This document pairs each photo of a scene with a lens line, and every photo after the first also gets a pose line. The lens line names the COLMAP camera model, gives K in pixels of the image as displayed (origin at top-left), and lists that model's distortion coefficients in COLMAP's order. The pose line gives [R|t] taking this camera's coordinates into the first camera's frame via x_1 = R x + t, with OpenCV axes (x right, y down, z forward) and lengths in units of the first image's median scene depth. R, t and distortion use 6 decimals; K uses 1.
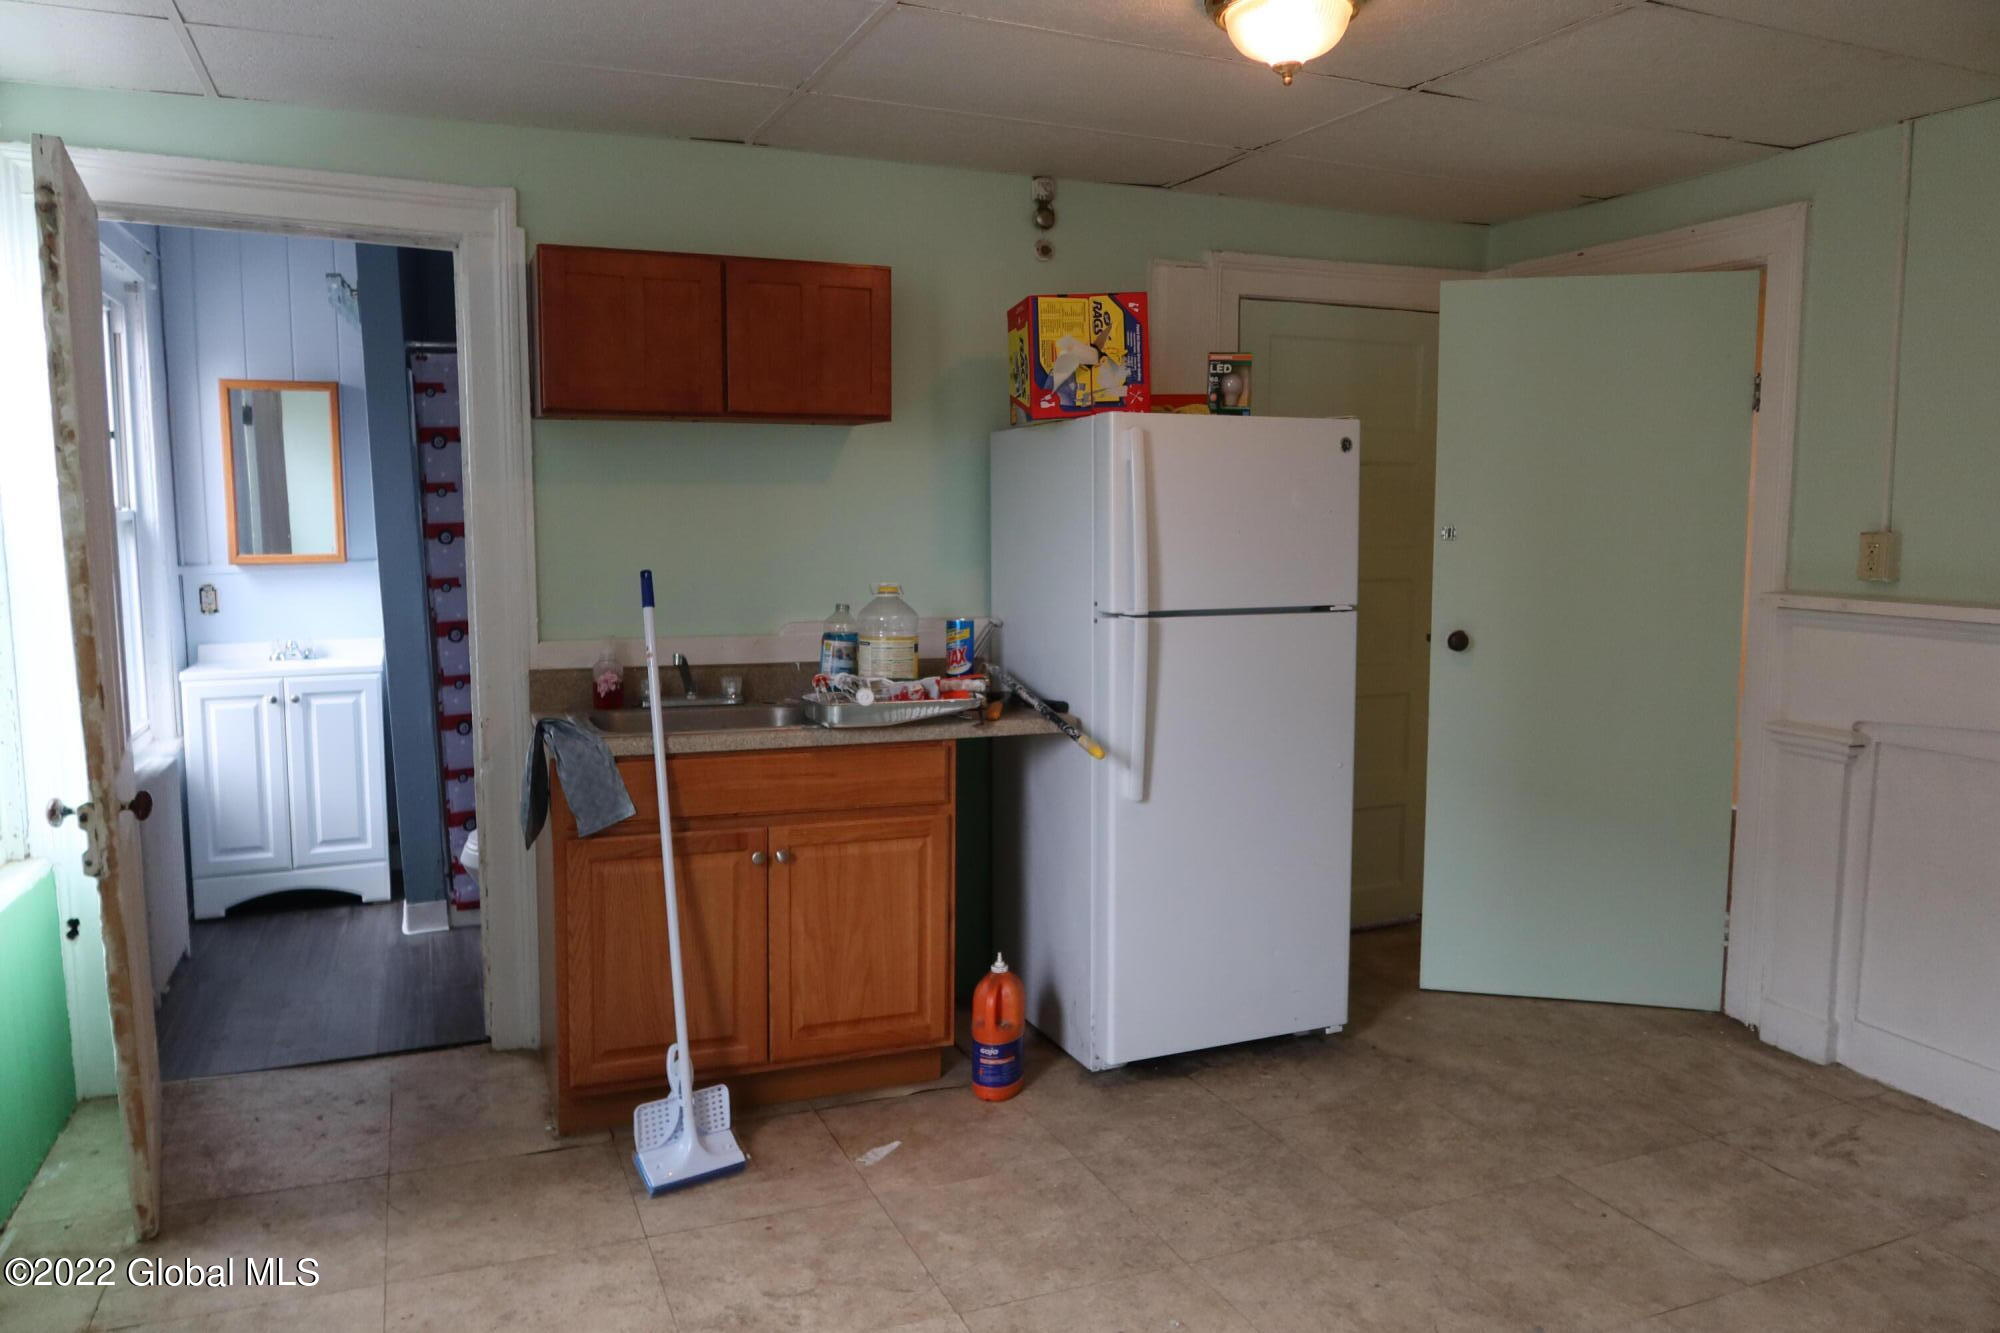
lens RADIAL K [[1387.4, 0, 1000.0], [0, 1387.4, 666.5], [0, 0, 1]] dist [-0.006318, -0.002938]
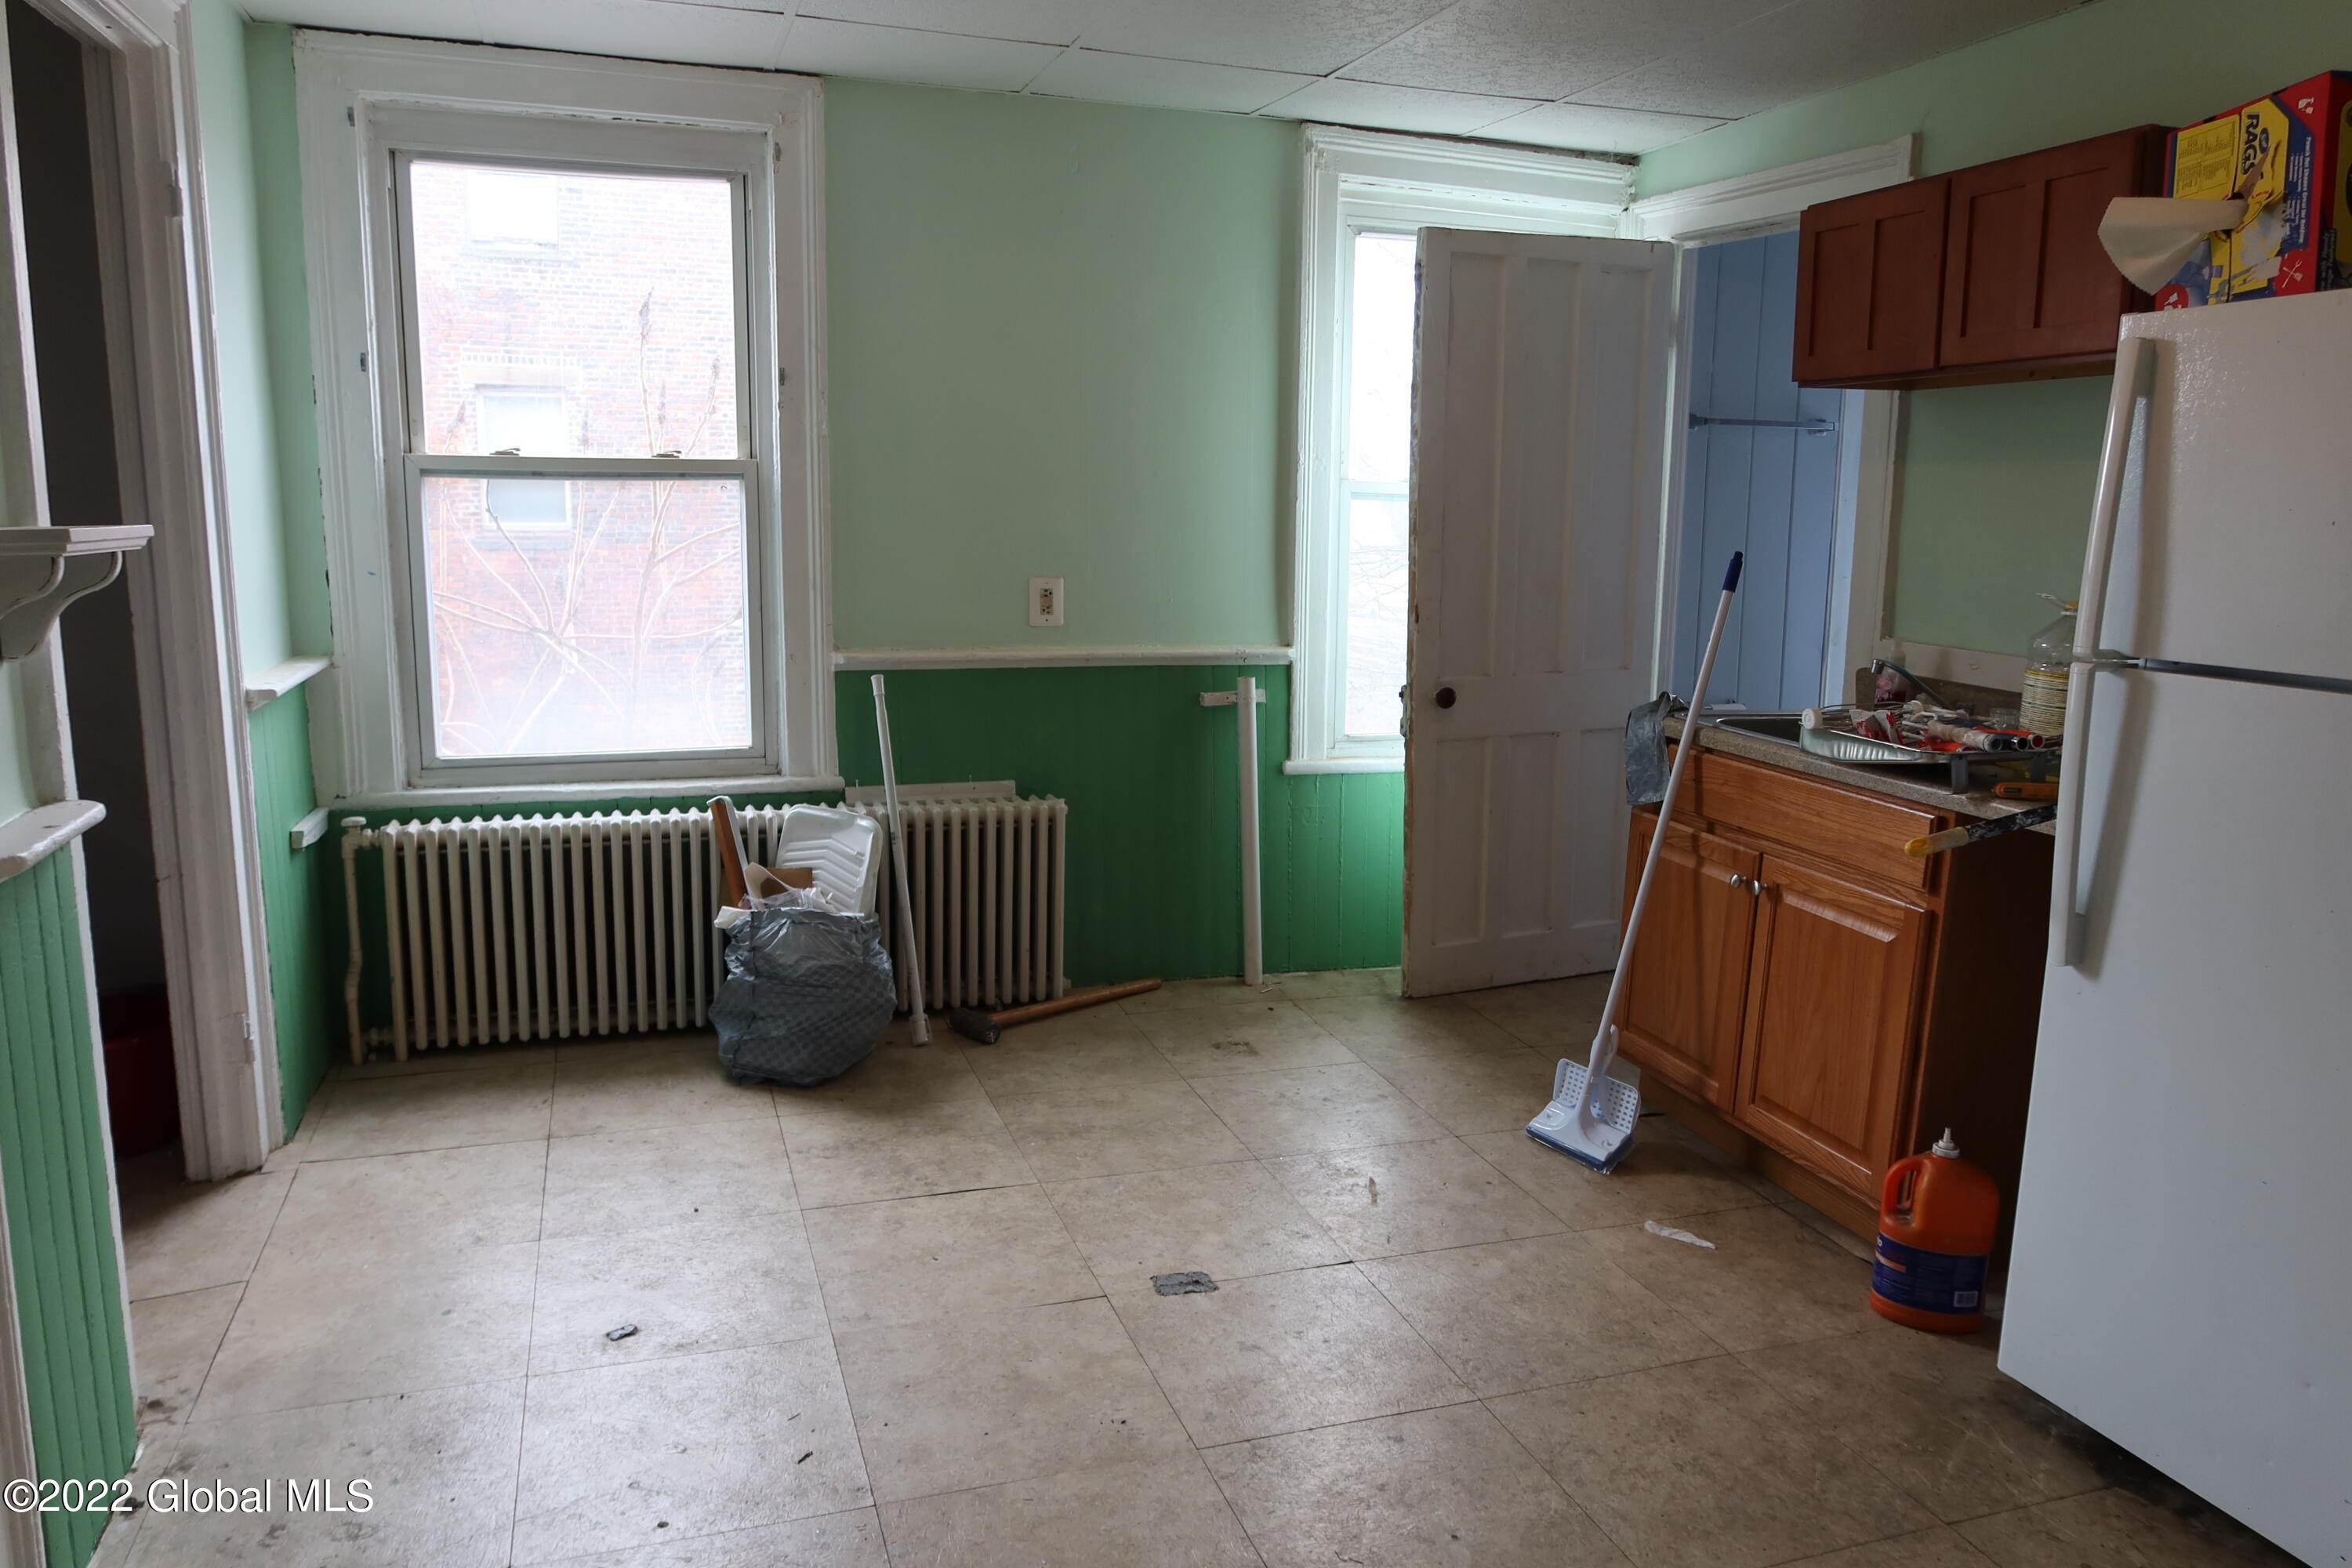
lens RADIAL K [[1631.6, 0, 1176.0], [0, 1631.6, 784.0], [0, 0, 1]] dist [-0.006318, -0.002938]
pose [[-0.076532, 0.166582, -0.983053, 0.842581], [-0.129732, 0.975900, 0.175469, -0.057512], [0.988591, 0.140963, -0.053077, 0.669093]]
